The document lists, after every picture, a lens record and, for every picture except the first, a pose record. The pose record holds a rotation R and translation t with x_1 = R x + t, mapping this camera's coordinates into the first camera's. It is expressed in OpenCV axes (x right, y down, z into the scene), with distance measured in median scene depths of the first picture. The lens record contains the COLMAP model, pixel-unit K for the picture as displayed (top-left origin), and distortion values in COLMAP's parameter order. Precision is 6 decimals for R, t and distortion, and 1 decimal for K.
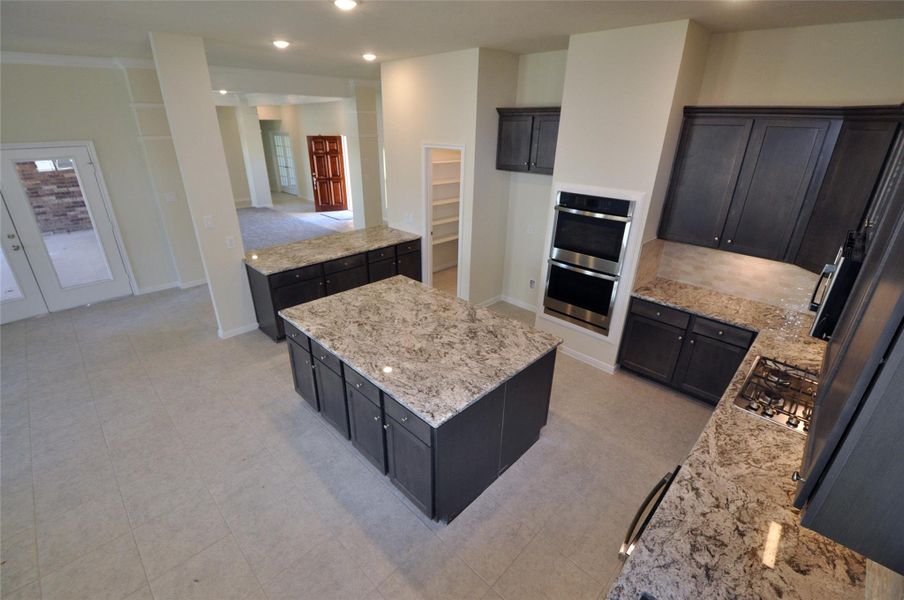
lens RADIAL K [[399.0, 0, 451.5], [0, 399.0, 308.4], [0, 0, 1]] dist [-0.014254, -0.004284]
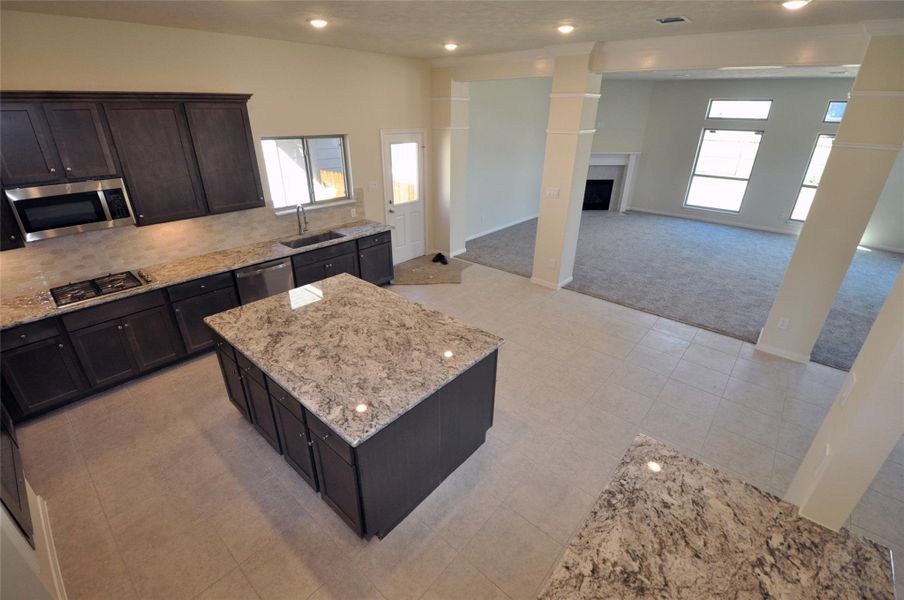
lens RADIAL K [[399.0, 0, 450.0], [0, 399.0, 298.6], [0, 0, 1]] dist [-0.014254, -0.004284]
pose [[-0.997834, -0.005829, -0.065524, -0.278082], [-0.053365, 0.654143, 0.754486, -0.733538], [0.038464, 0.756348, -0.653037, 1.582918]]
